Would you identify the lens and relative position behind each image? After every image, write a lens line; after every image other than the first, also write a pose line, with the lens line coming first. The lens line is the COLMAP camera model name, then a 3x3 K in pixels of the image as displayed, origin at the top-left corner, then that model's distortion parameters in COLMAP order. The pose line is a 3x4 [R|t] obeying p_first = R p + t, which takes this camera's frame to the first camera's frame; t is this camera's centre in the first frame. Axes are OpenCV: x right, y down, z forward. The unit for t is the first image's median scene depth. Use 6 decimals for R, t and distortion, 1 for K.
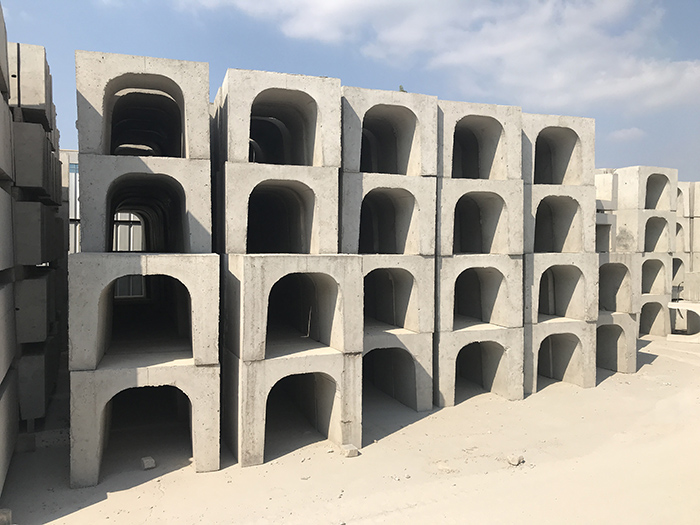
lens RADIAL K [[570.9, 0, 353.2], [0, 570.9, 262.1], [0, 0, 1]] dist [0.055237, -0.035120]
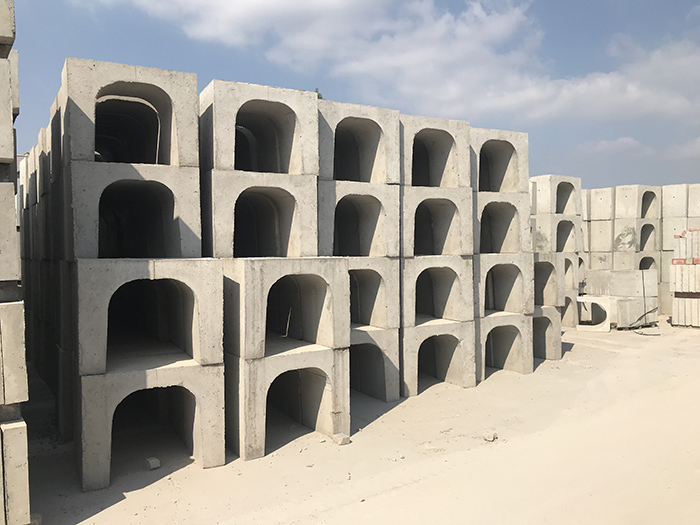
lens RADIAL K [[570.9, 0, 346.0], [0, 570.9, 261.8], [0, 0, 1]] dist [0.055237, -0.035120]
pose [[0.986099, -0.016637, 0.165325, -0.139066], [0.018048, 0.999812, -0.007039, 0.003411], [-0.165177, 0.009925, 0.986214, -0.052372]]
